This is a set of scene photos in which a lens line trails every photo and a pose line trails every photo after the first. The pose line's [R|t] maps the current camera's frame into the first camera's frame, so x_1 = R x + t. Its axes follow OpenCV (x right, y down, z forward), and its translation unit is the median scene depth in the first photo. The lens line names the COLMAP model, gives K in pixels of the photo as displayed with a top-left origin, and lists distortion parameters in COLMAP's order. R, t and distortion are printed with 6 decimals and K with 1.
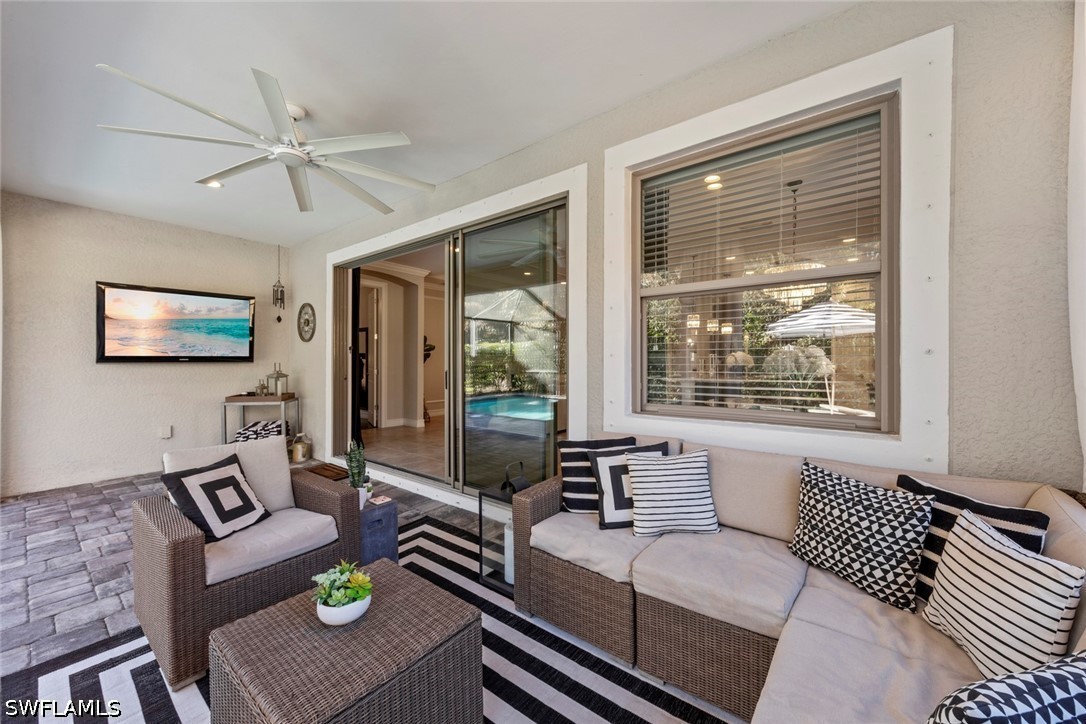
lens RADIAL K [[422.0, 0, 541.2], [0, 422.0, 363.8], [0, 0, 1]] dist [0.001532, 0.000098]
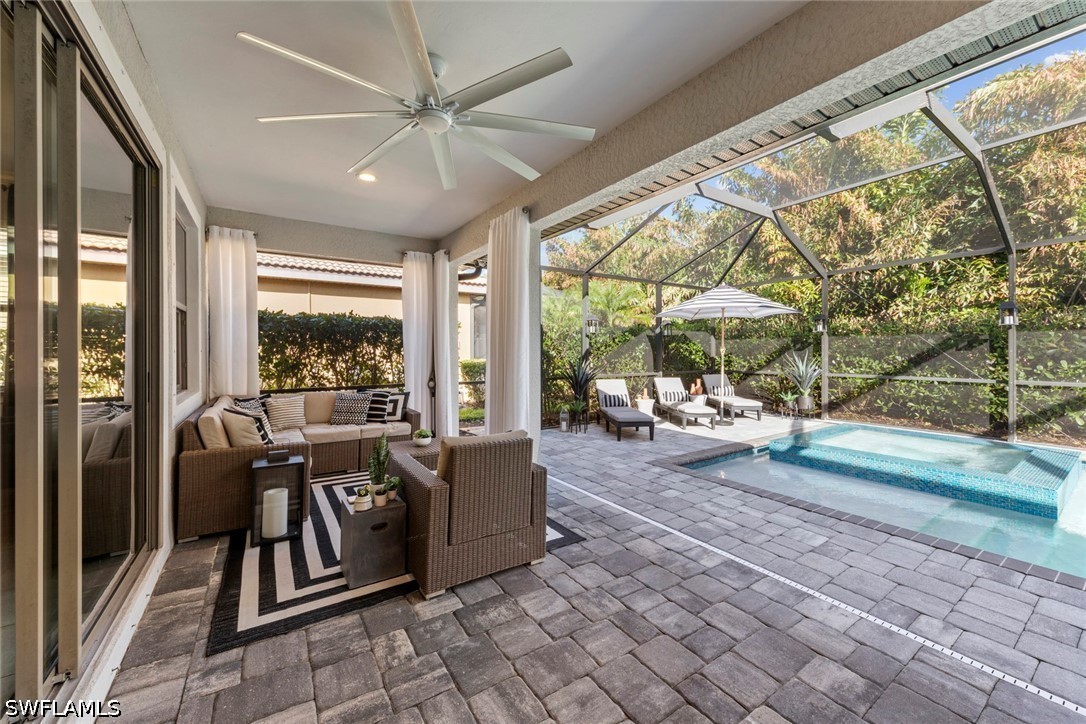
lens RADIAL K [[415.9, 0, 542.8], [0, 415.9, 353.0], [0, 0, 1]] dist [0.003666, 0.000365]
pose [[-0.956094, 0.004502, 0.293024, -0.924249], [0.008557, 0.999885, 0.012557, -0.024698], [-0.292934, 0.014513, -0.956023, 1.527362]]
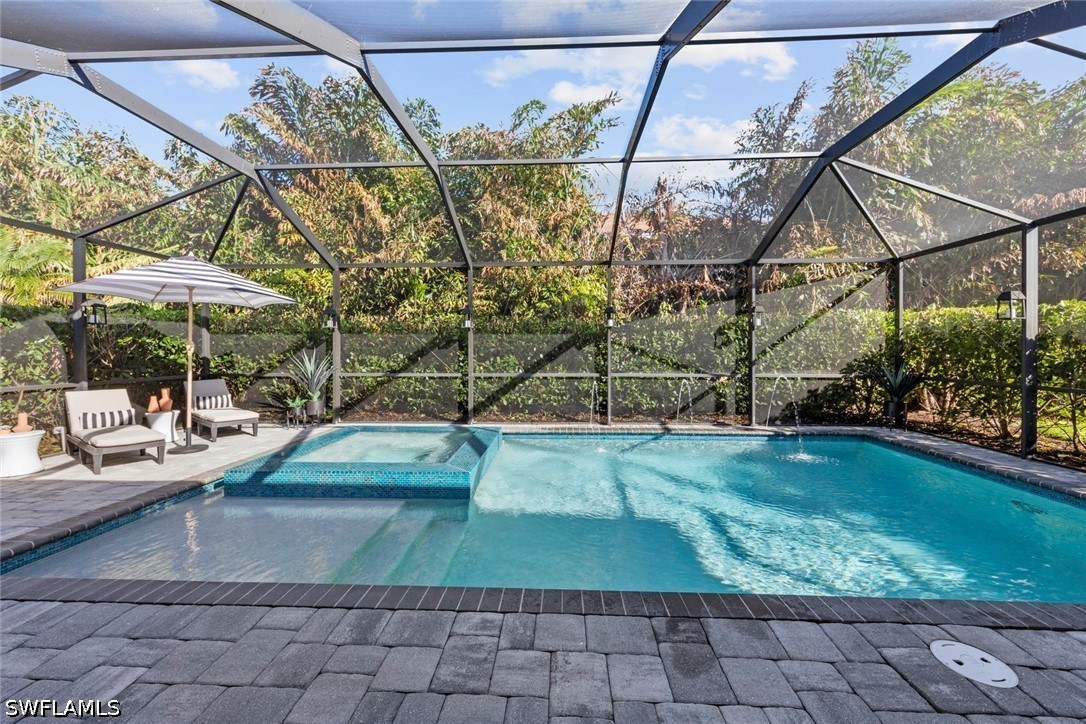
lens RADIAL K [[415.9, 0, 546.5], [0, 415.9, 350.3], [0, 0, 1]] dist [0.003666, 0.000365]
pose [[-0.801343, 0.003238, -0.598197, -1.369652], [-0.003193, 0.999948, 0.009689, -0.010370], [0.598197, 0.009674, -0.801291, 1.176101]]
